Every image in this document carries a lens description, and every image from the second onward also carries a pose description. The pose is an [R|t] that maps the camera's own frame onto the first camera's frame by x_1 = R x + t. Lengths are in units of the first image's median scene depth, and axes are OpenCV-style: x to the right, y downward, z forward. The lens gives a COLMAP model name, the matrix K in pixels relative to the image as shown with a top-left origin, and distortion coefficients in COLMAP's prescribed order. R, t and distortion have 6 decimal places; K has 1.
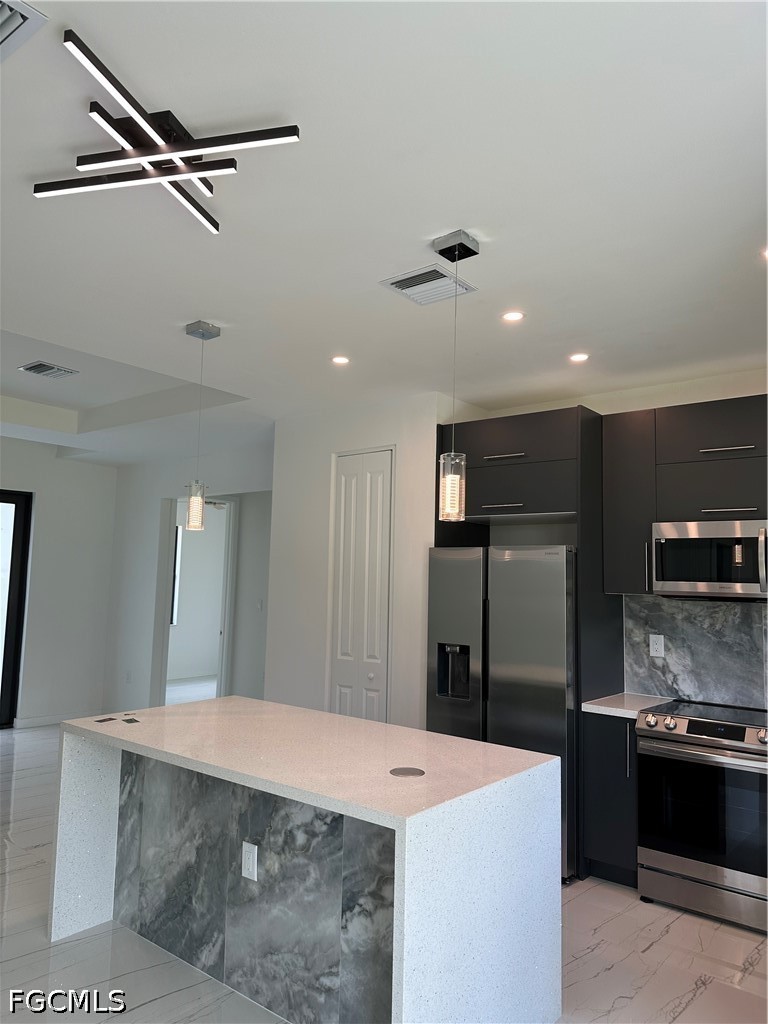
lens RADIAL K [[717.3, 0, 390.8], [0, 717.3, 515.4], [0, 0, 1]] dist [0.006570, -0.004455]
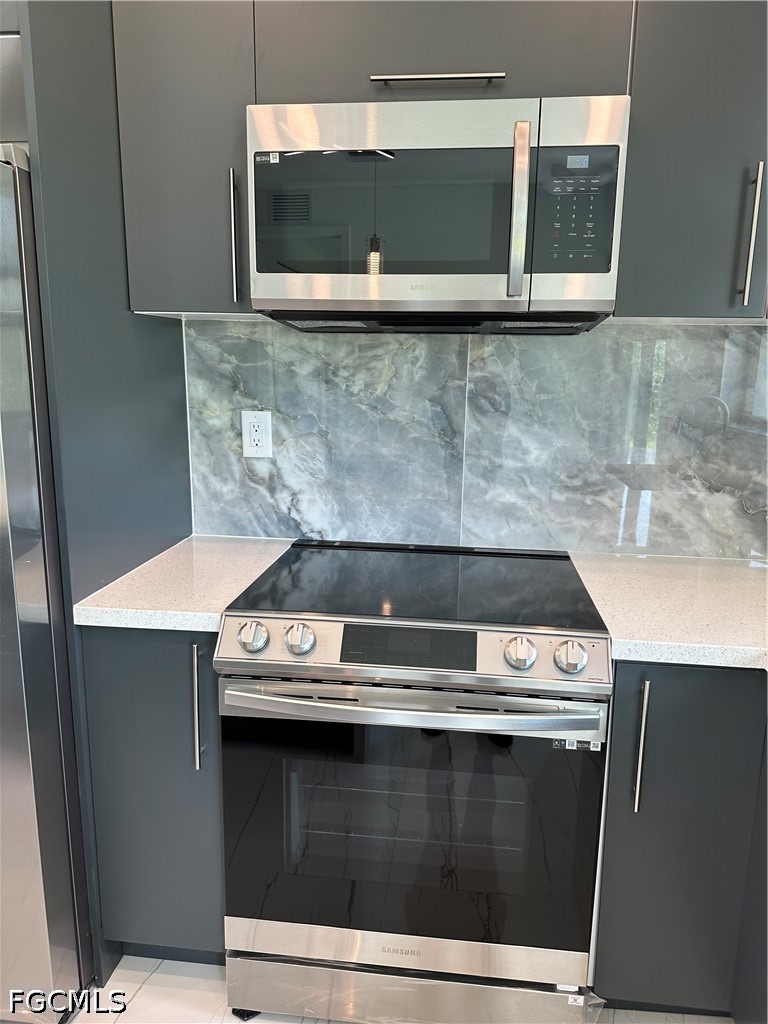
lens RADIAL K [[717.3, 0, 390.2], [0, 717.3, 513.5], [0, 0, 1]] dist [0.006570, -0.004455]
pose [[0.850458, -0.116425, 0.512997, 0.203180], [-0.044154, 0.955960, 0.290156, 0.093678], [-0.524186, -0.269416, 0.807864, 0.576774]]
